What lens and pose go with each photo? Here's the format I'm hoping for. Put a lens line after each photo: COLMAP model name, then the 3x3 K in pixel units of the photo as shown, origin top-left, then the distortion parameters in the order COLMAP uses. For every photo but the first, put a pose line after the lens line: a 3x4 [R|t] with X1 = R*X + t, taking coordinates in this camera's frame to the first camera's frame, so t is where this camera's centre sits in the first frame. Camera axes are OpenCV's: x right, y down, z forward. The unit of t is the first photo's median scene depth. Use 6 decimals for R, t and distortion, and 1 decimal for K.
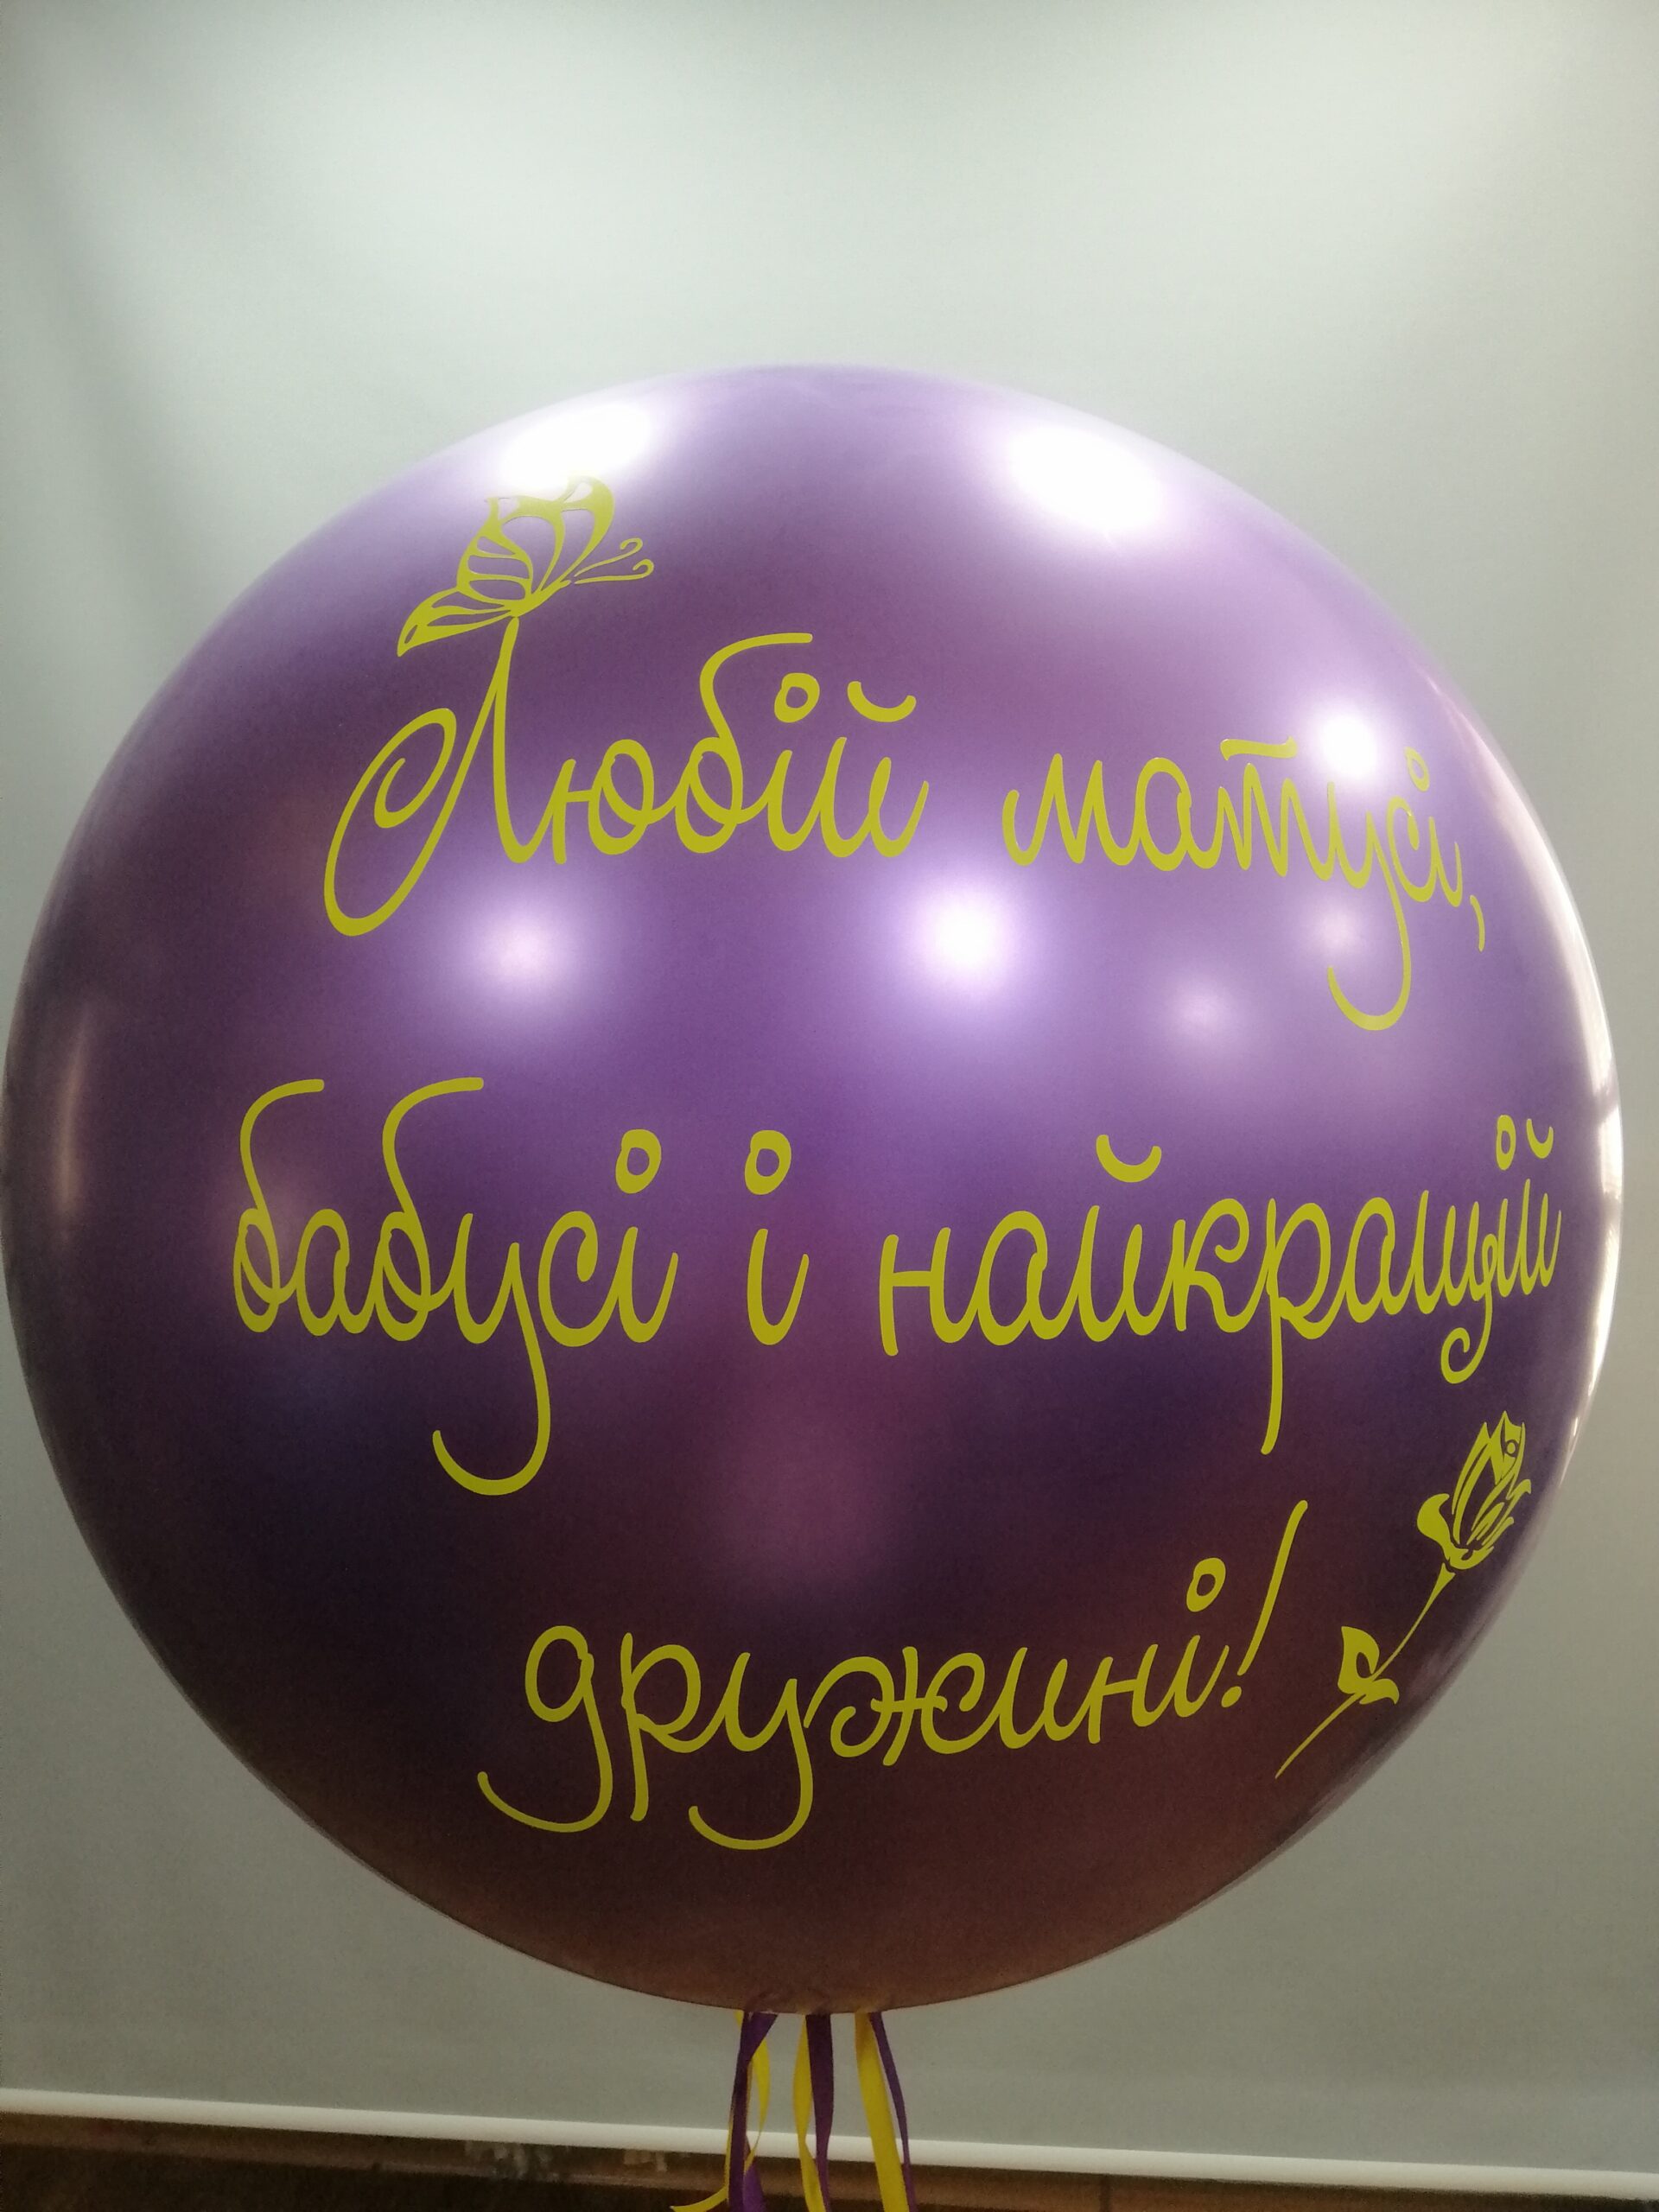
lens RADIAL K [[1673.7, 0, 819.6], [0, 1673.7, 1098.5], [0, 0, 1]] dist [0.036653, -0.061270]
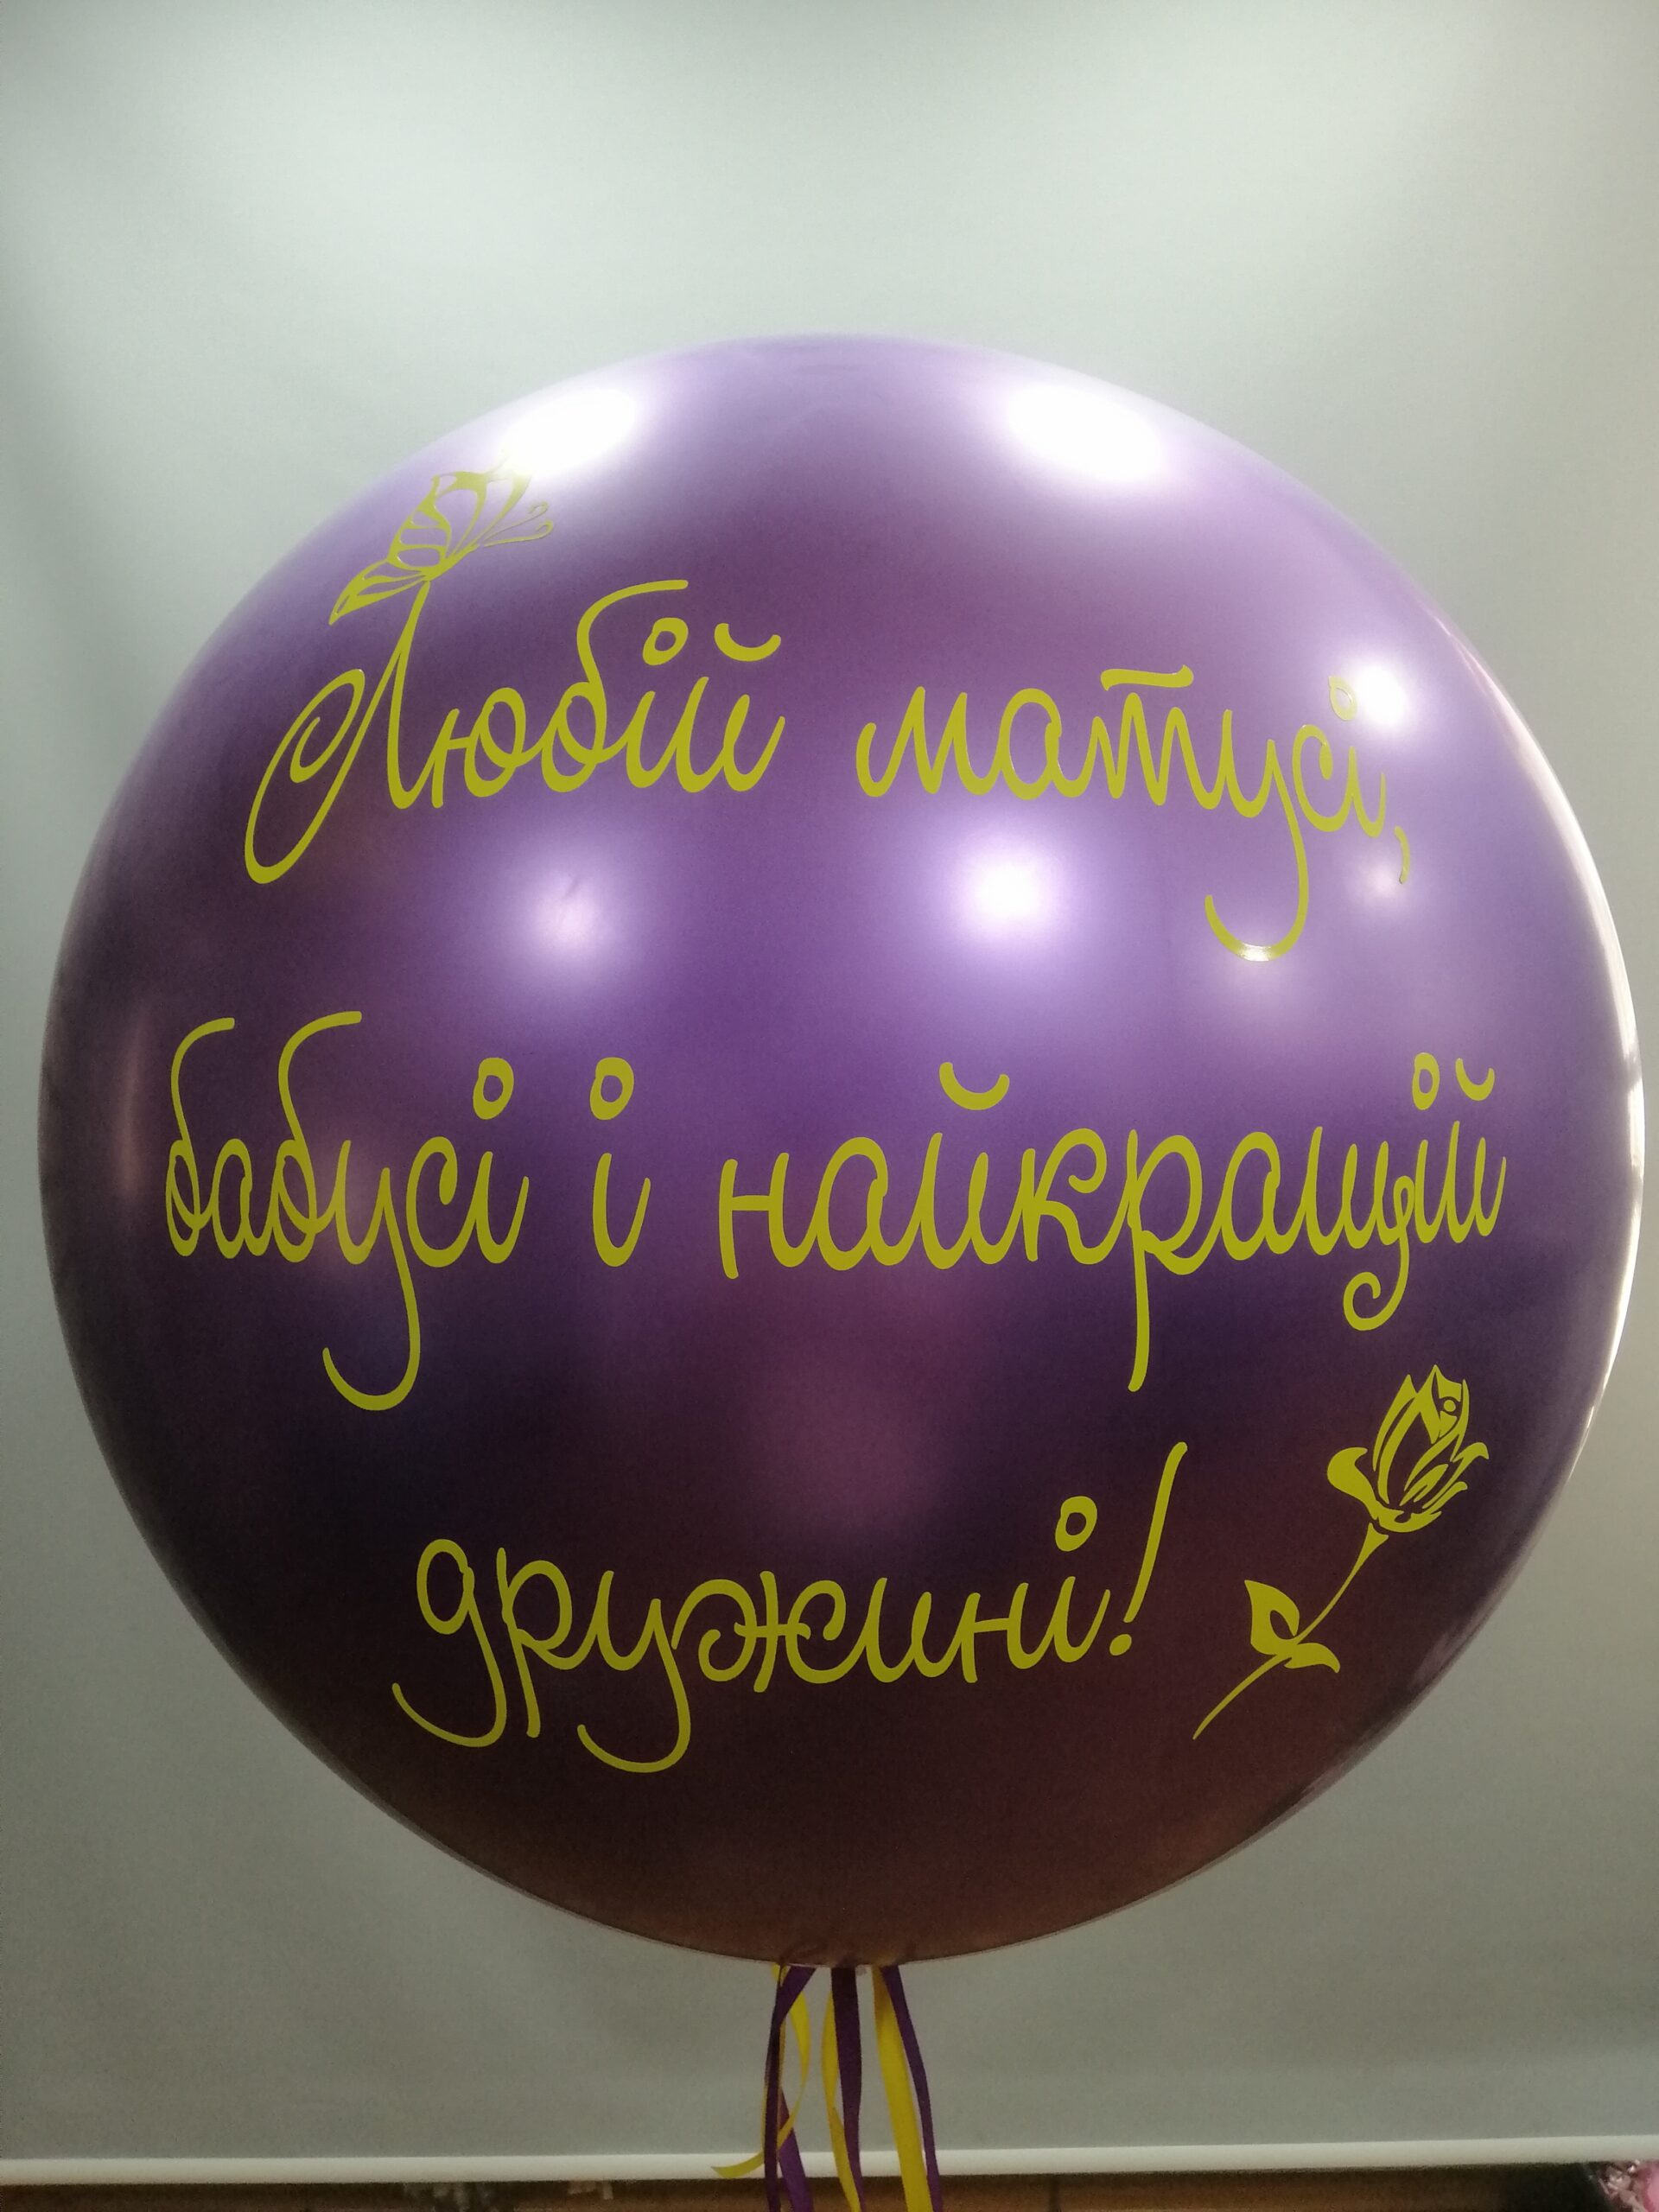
lens RADIAL K [[1673.7, 0, 826.6], [0, 1673.7, 1109.0], [0, 0, 1]] dist [0.036653, -0.061270]
pose [[0.988251, -0.001006, -0.152838, 0.236025], [-0.000679, 0.999940, -0.010975, 0.057022], [0.152840, 0.010949, 0.988190, 0.003742]]
